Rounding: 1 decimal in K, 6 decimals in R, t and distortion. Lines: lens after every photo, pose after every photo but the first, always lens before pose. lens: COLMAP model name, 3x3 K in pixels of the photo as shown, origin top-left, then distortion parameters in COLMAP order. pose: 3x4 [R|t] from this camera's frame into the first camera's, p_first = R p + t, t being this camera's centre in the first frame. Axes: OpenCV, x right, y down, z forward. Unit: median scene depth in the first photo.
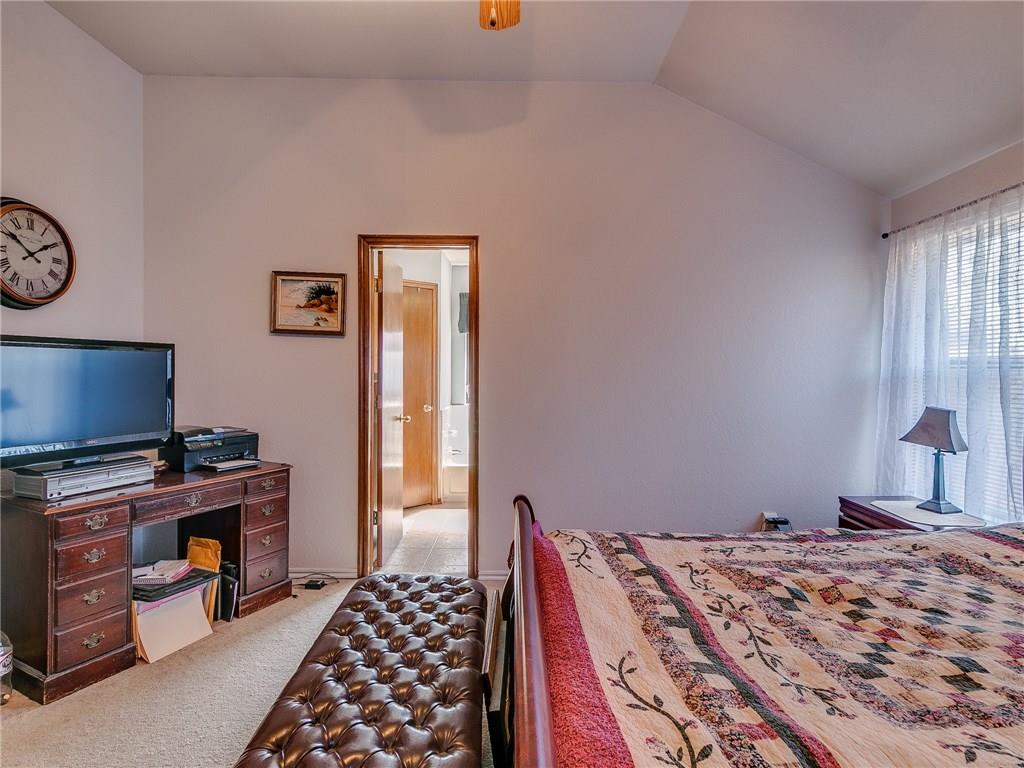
lens RADIAL K [[533.6, 0, 516.6], [0, 533.6, 380.4], [0, 0, 1]] dist [-0.001291, 0.000094]
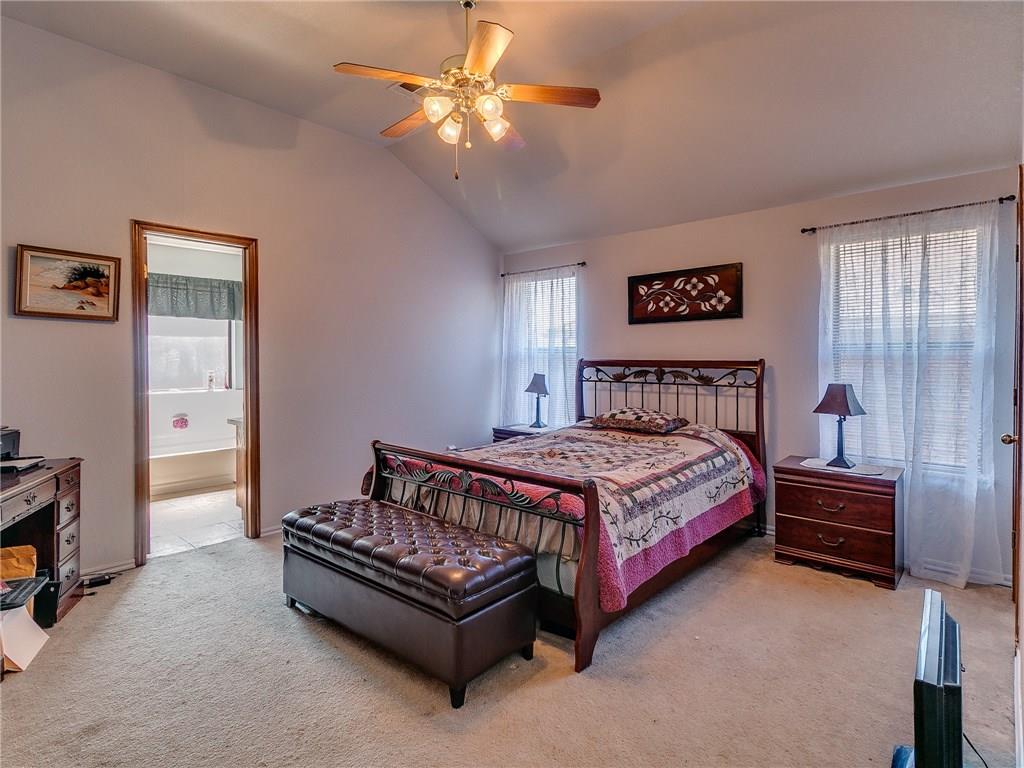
lens RADIAL K [[543.6, 0, 510.4], [0, 543.6, 373.1], [0, 0, 1]] dist [-0.001835, 0.000146]
pose [[0.674193, -0.031339, 0.737890, -0.575374], [0.020885, 0.999509, 0.023369, 0.002052], [-0.738260, -0.000344, 0.674516, -0.195331]]
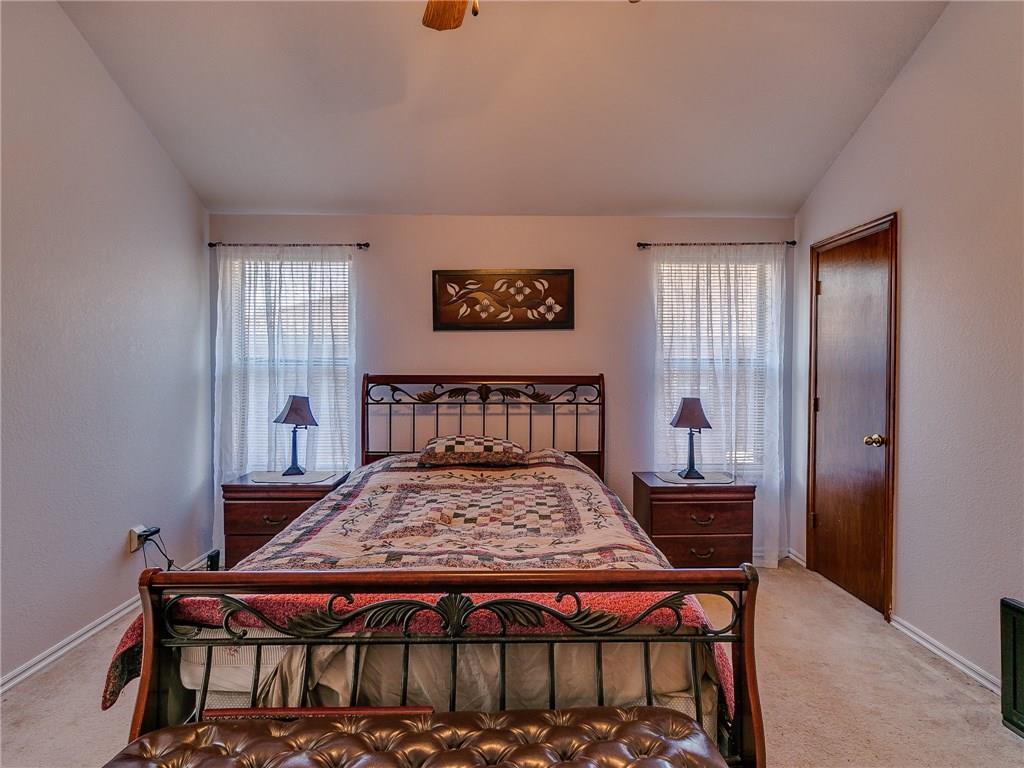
lens RADIAL K [[533.6, 0, 516.6], [0, 533.6, 380.4], [0, 0, 1]] dist [-0.001291, 0.000094]
pose [[-0.028691, -0.032991, 0.999044, -0.431718], [0.018404, 0.999268, 0.033527, -0.015751], [-0.999419, 0.019349, -0.028063, 0.393765]]
